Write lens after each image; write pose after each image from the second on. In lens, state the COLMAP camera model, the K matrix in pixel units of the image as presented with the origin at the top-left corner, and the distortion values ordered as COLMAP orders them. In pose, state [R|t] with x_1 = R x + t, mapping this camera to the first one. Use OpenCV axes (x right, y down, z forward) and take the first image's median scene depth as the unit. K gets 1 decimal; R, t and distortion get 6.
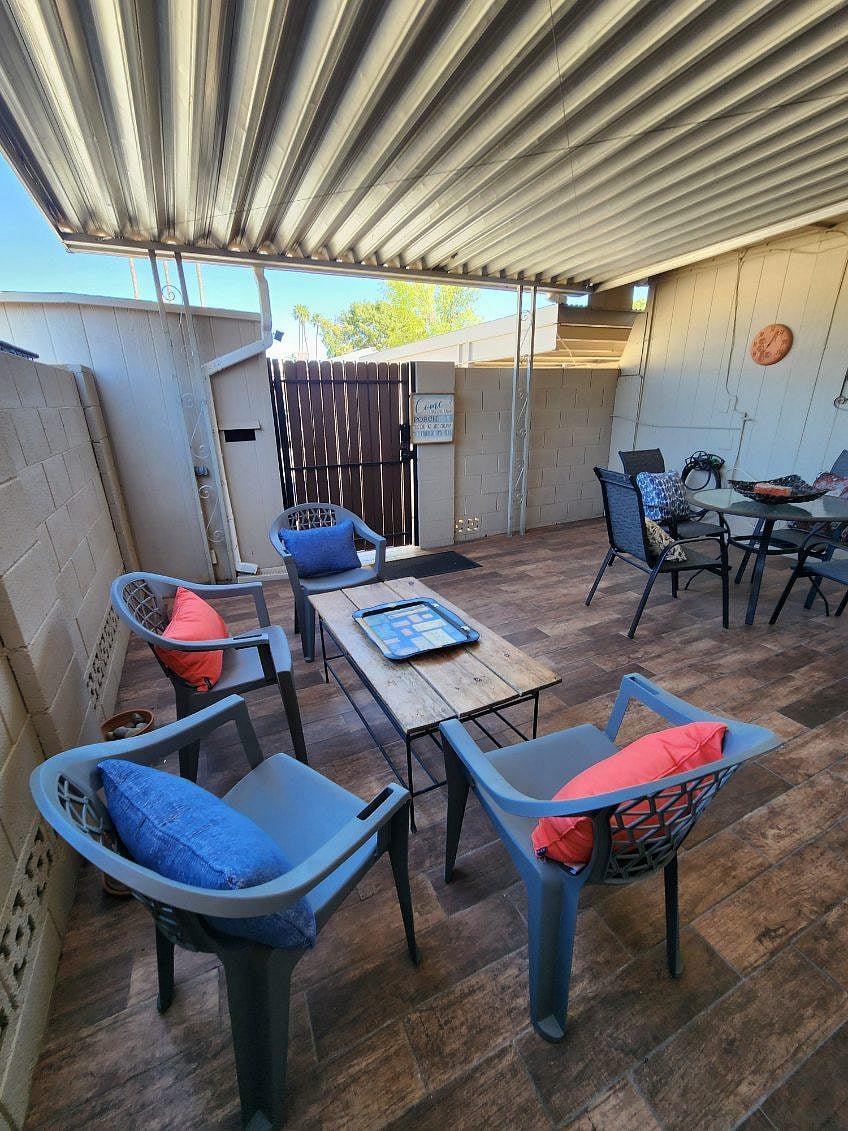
lens RADIAL K [[462.4, 0, 421.2], [0, 462.4, 570.3], [0, 0, 1]] dist [0.004541, 0.000333]
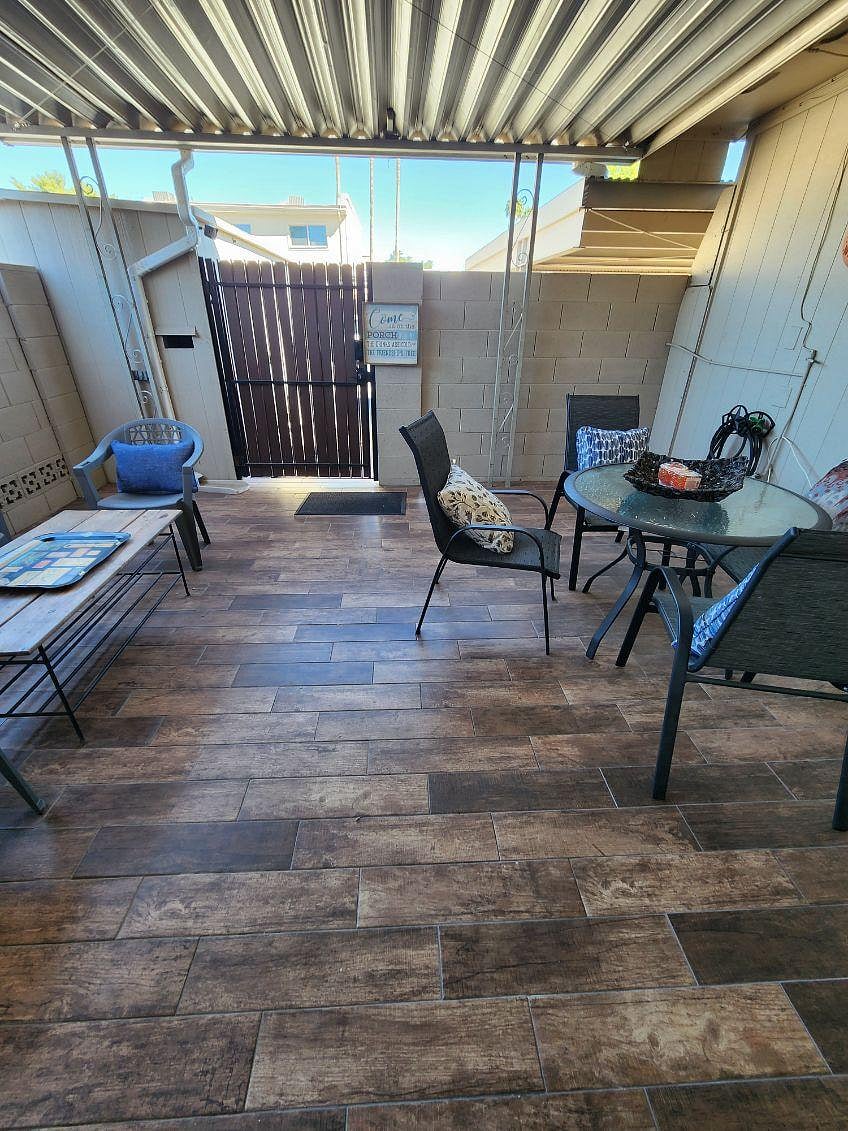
lens RADIAL K [[462.4, 0, 420.4], [0, 462.4, 566.9], [0, 0, 1]] dist [0.004541, 0.000333]
pose [[0.922820, 0.213552, -0.320622, 0.474632], [-0.163019, 0.970571, 0.177250, -0.074929], [0.349038, -0.111303, 0.930475, 0.179961]]
